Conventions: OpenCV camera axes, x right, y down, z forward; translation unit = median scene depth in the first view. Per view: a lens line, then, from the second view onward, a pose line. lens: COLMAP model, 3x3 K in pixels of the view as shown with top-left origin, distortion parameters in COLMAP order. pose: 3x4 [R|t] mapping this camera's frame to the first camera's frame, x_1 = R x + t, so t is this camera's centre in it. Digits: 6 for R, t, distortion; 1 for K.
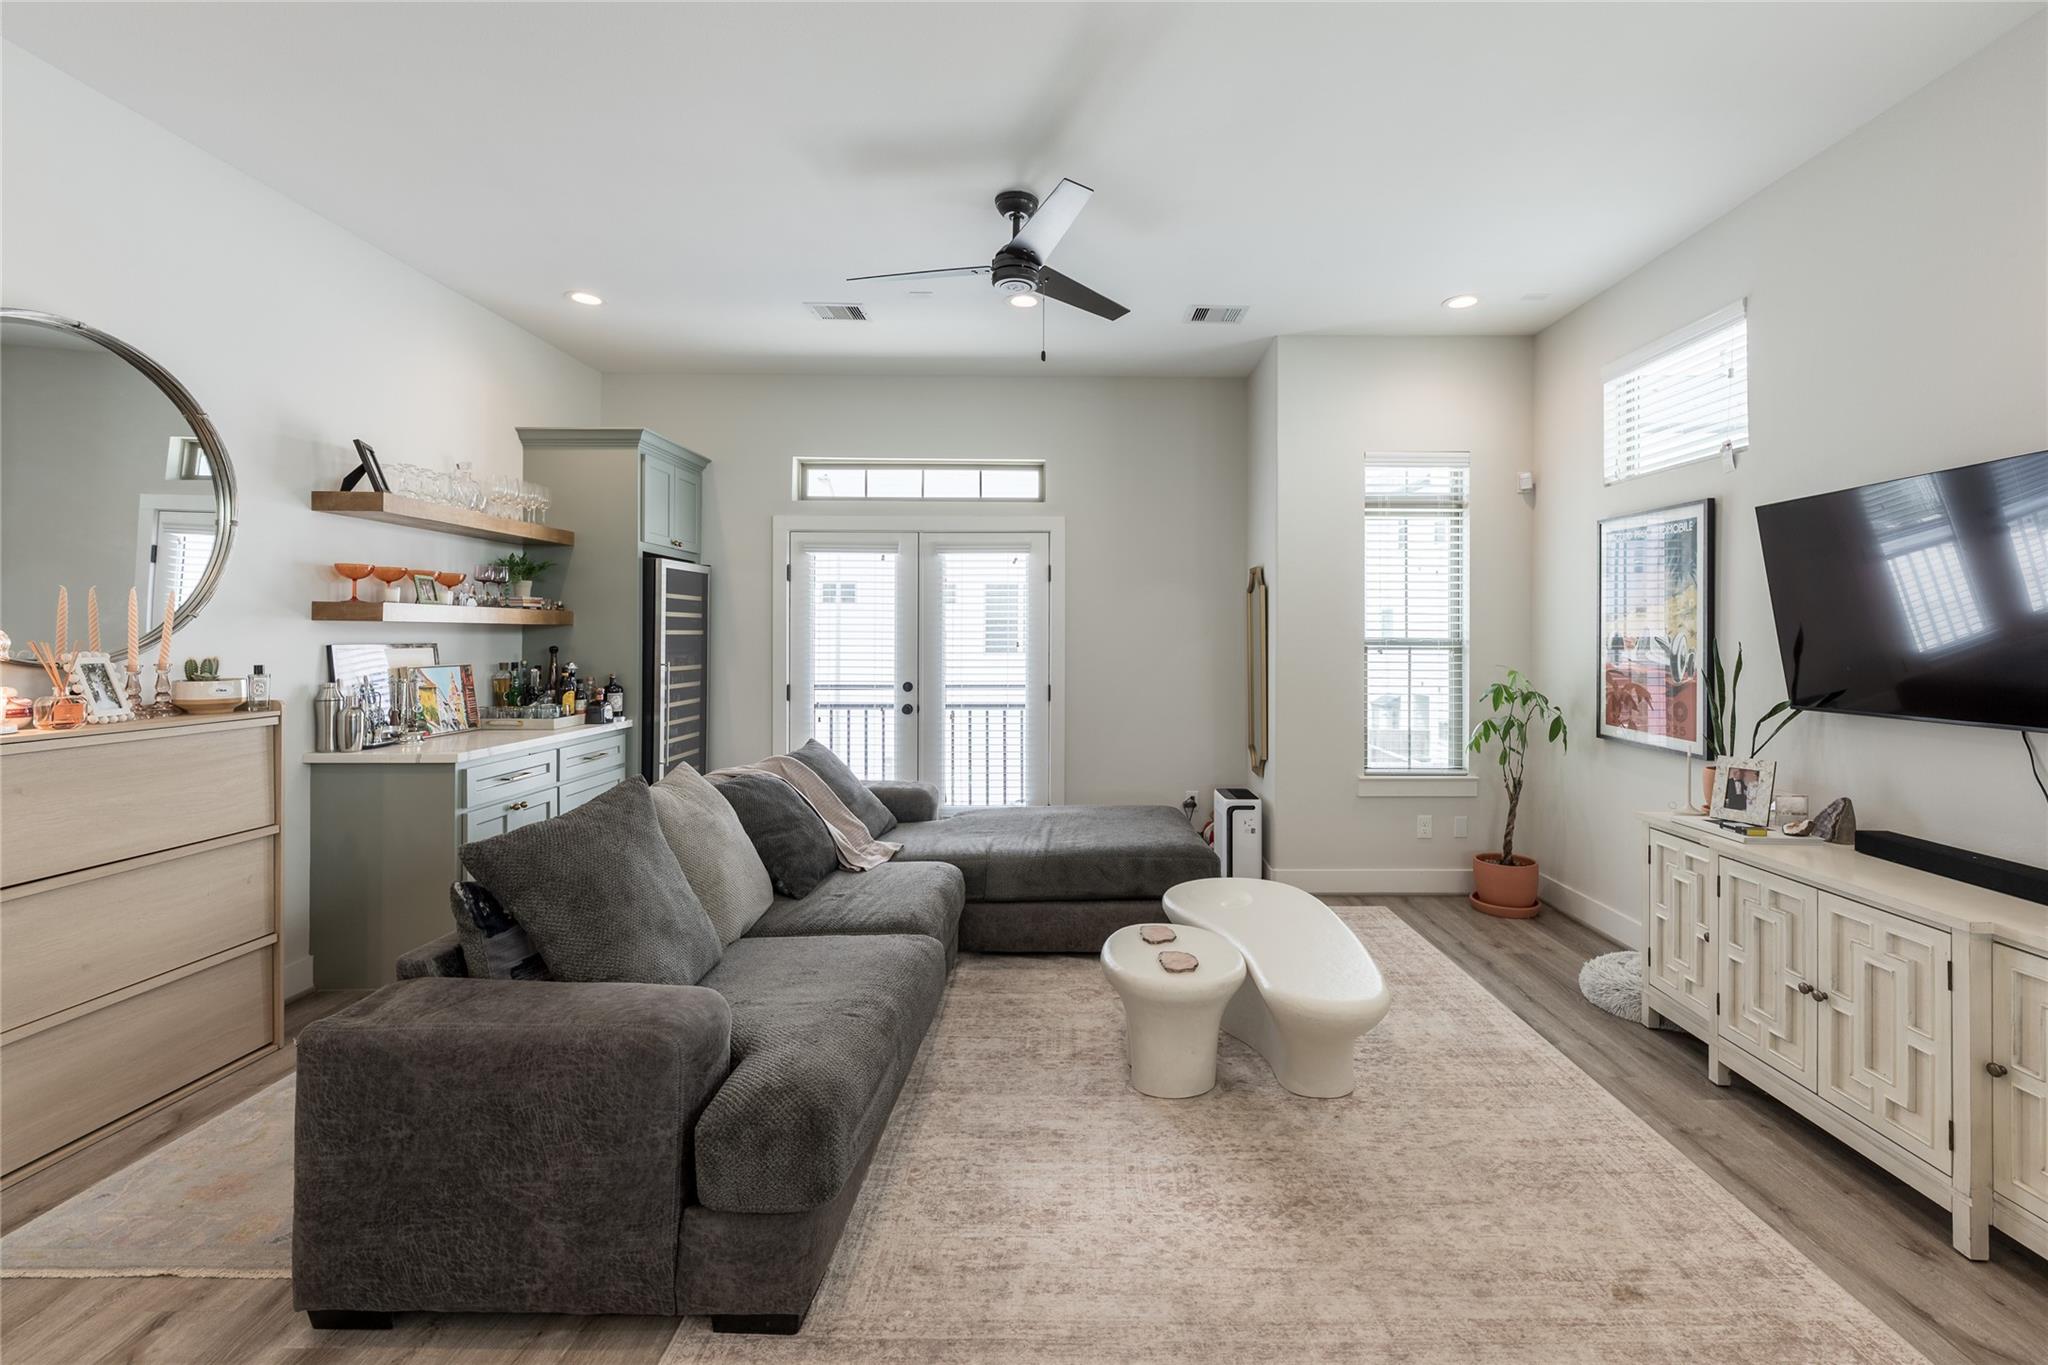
lens RADIAL K [[876.4, 0, 1063.0], [0, 876.4, 638.0], [0, 0, 1]] dist [0.010271, 0.000177]
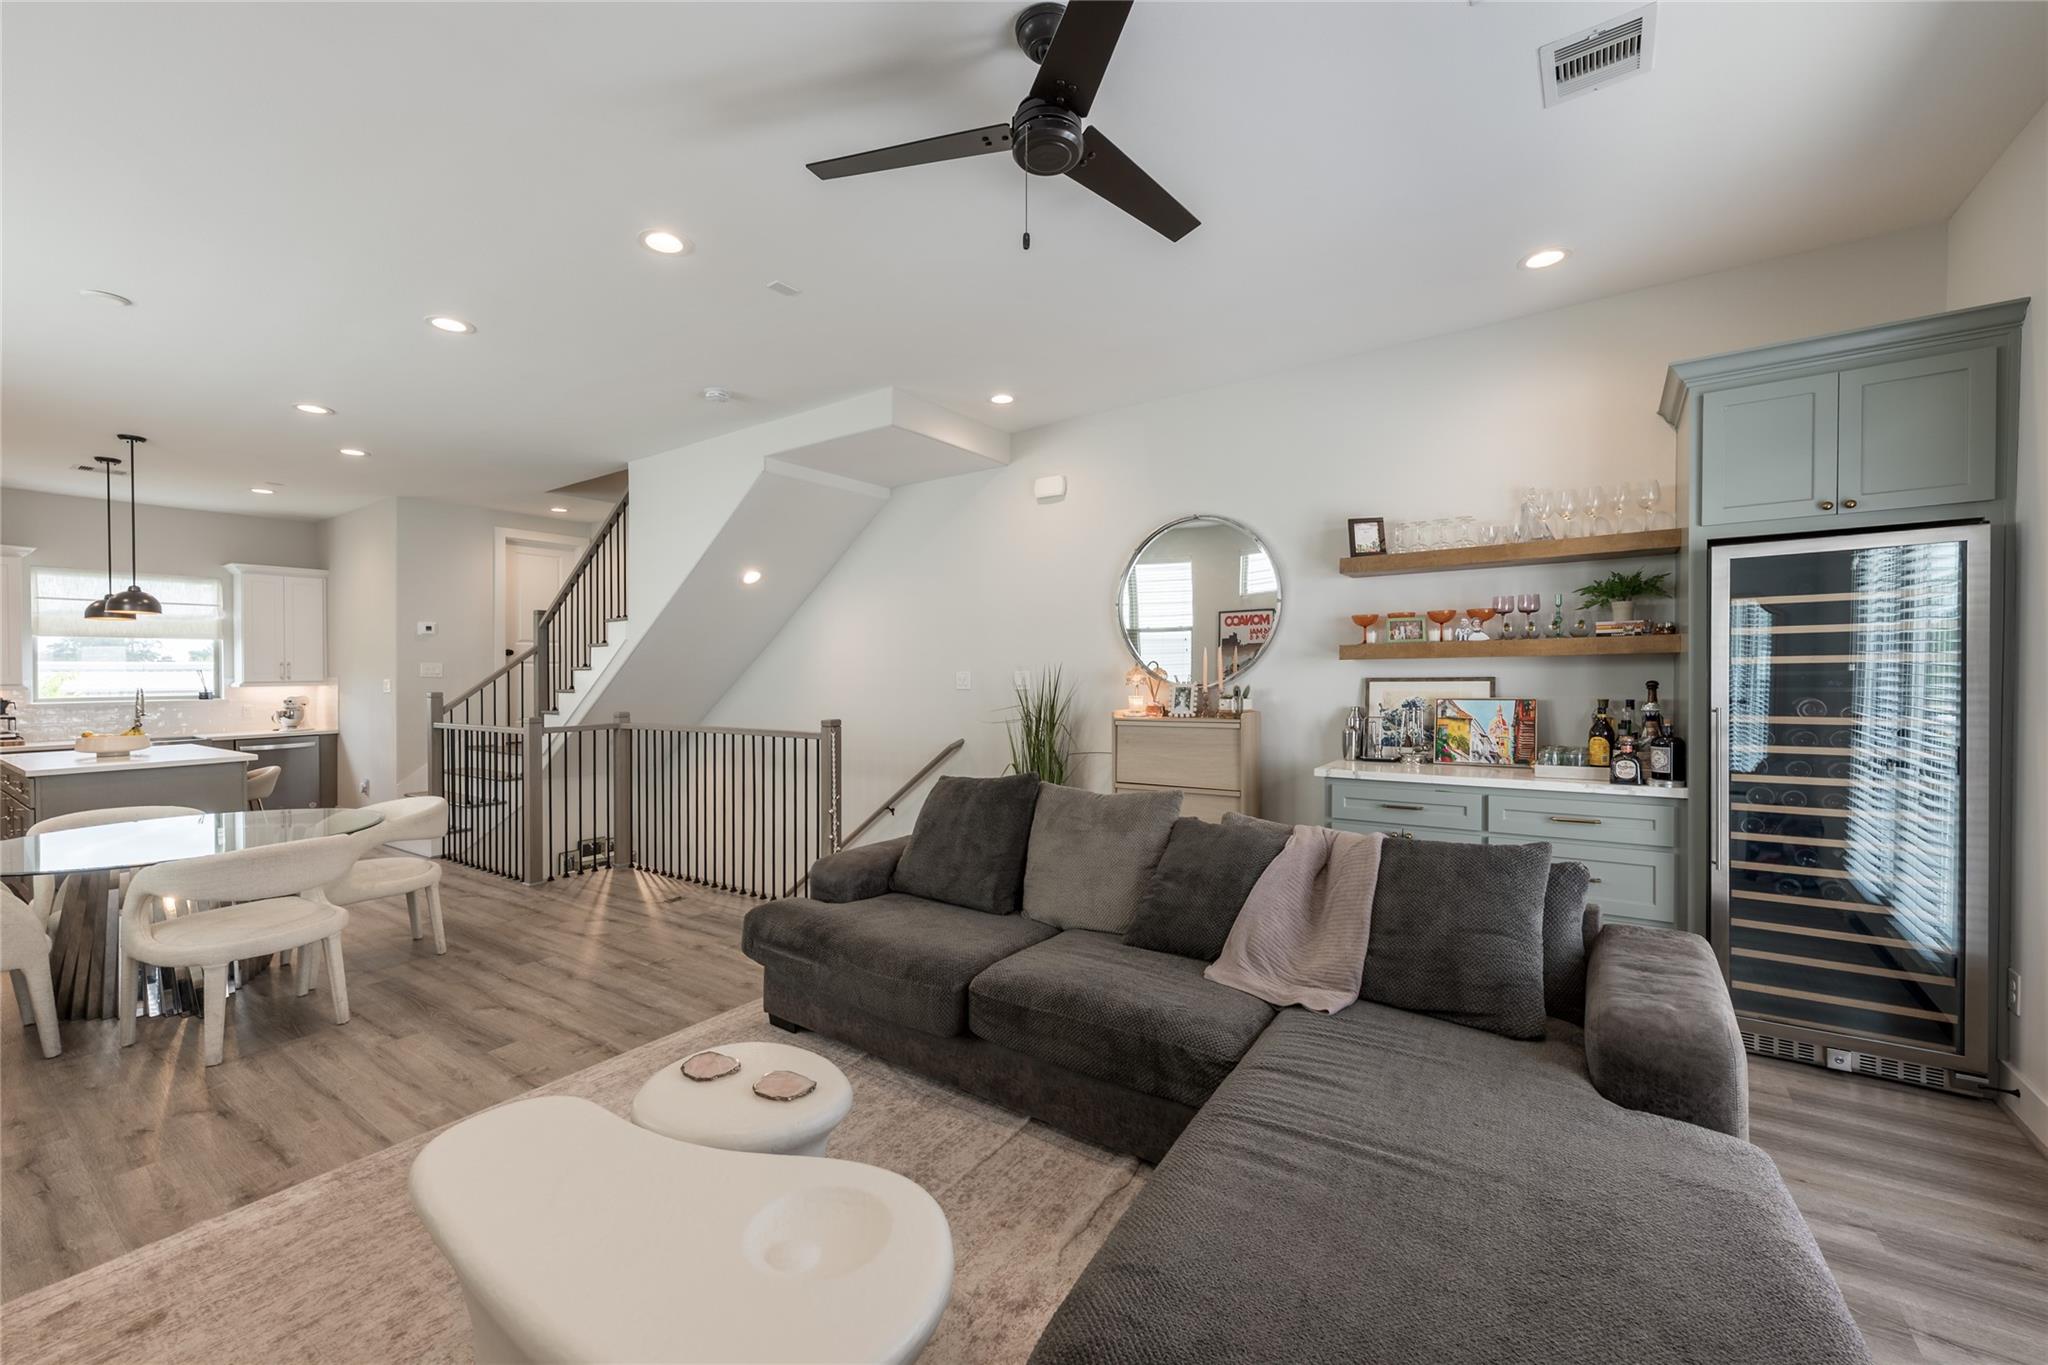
lens RADIAL K [[801.8, 0, 1022.9], [0, 801.8, 674.1], [0, 0, 1]] dist [0.001396, 0.000153]
pose [[-0.563708, 0.002777, -0.825969, 0.372348], [0.008727, 0.999959, -0.002594, 0.000385], [0.825928, -0.008670, -0.563709, 1.060794]]
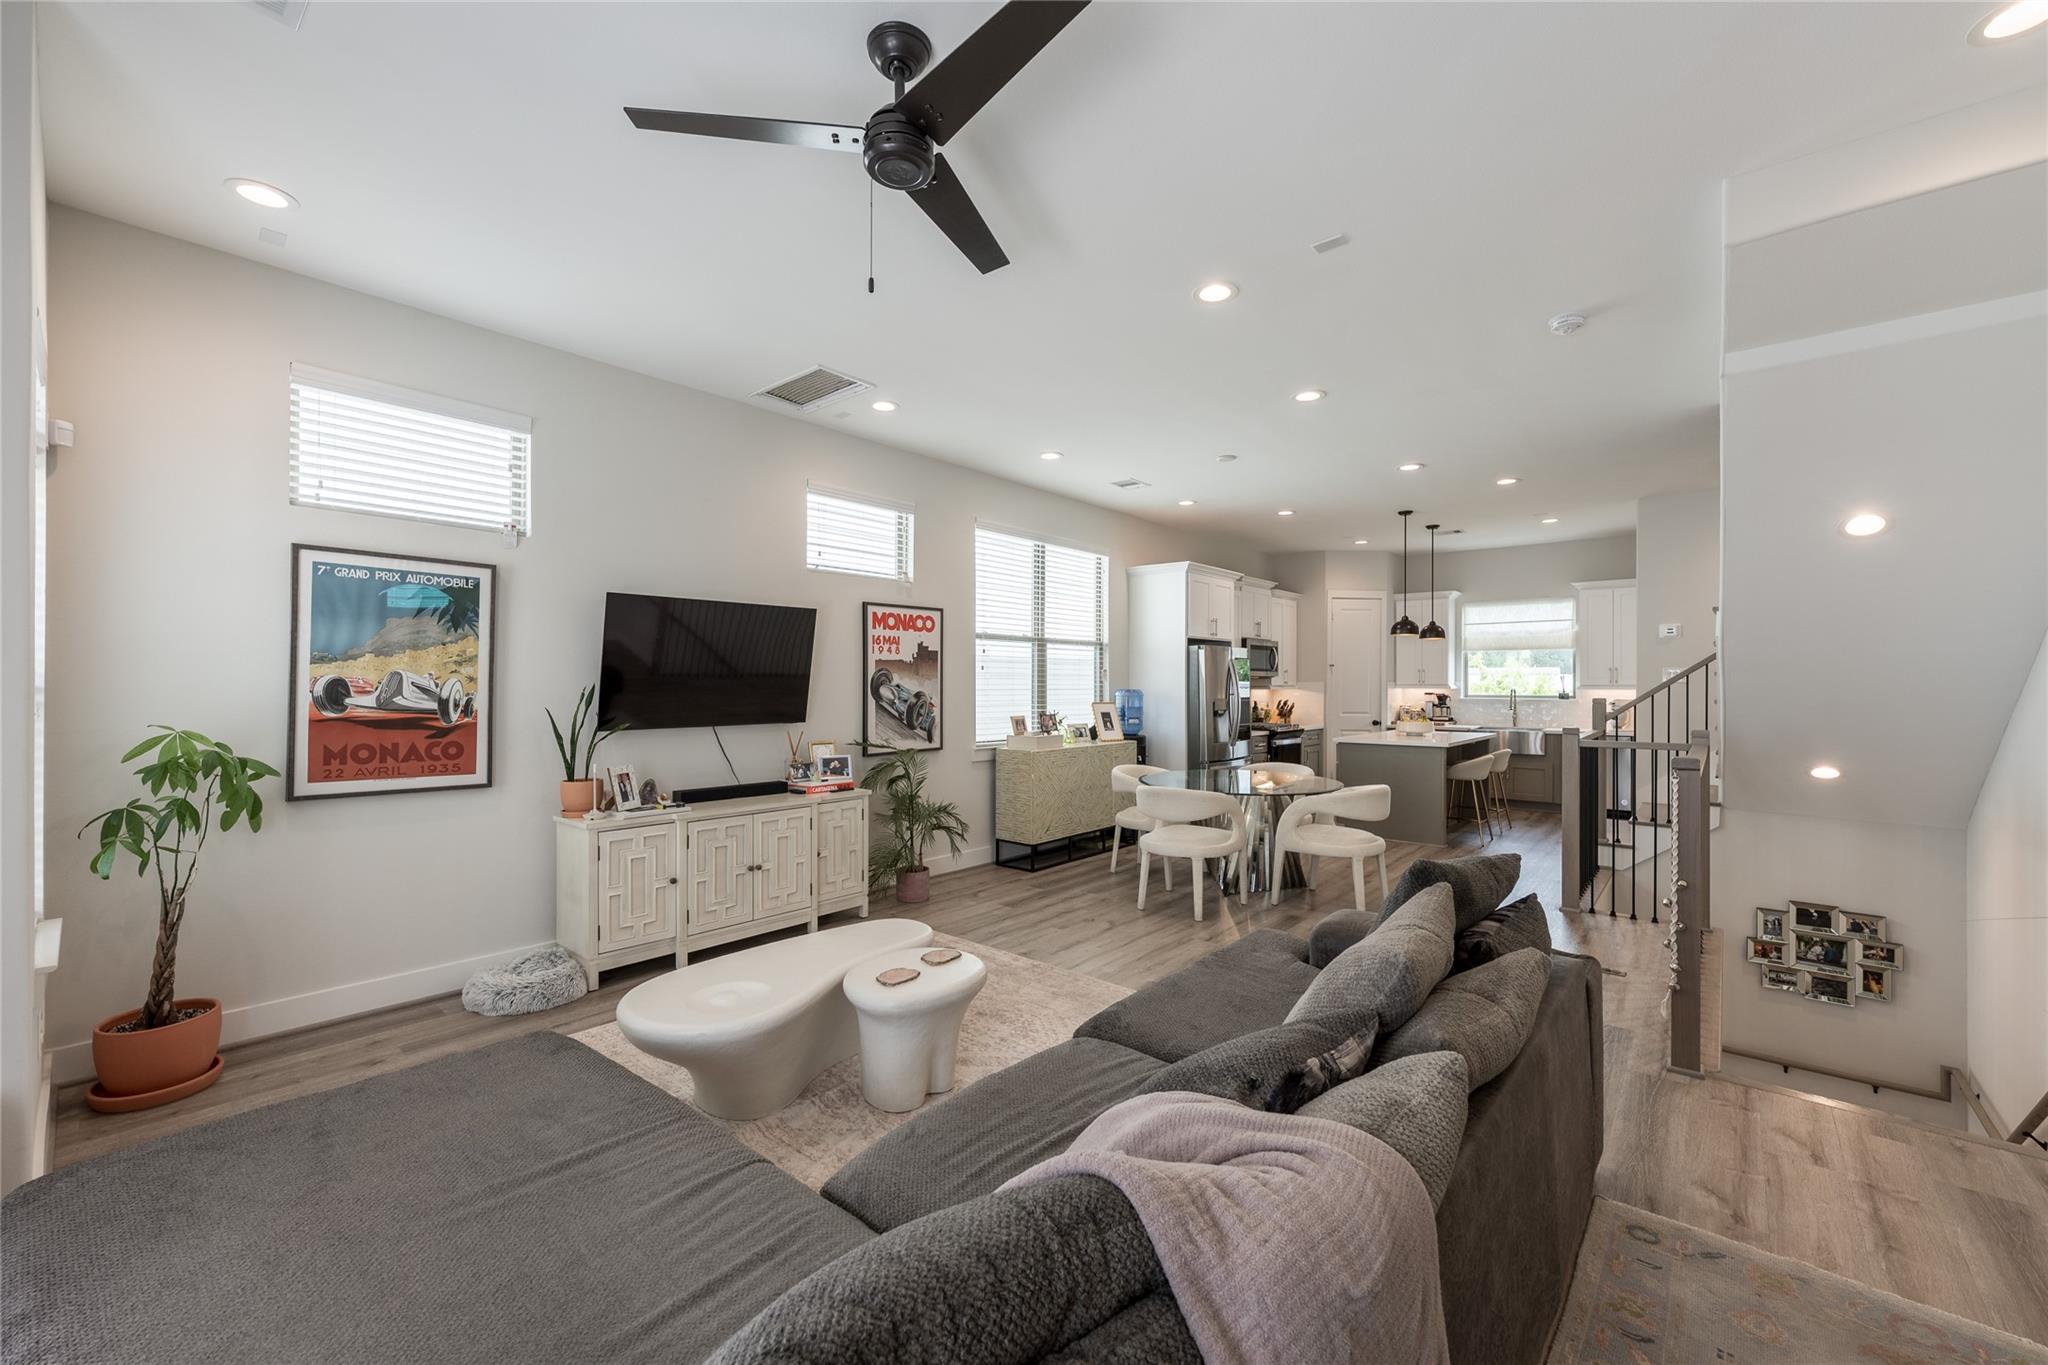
lens RADIAL K [[807.9, 0, 1022.6], [0, 807.9, 671.9], [0, 0, 1]] dist [-0.000952, 0.000130]
pose [[-0.757646, 0.000331, 0.652665, -0.424864], [-0.007059, 0.999937, -0.008703, -0.009011], [-0.652627, -0.011201, -0.757596, 1.118283]]
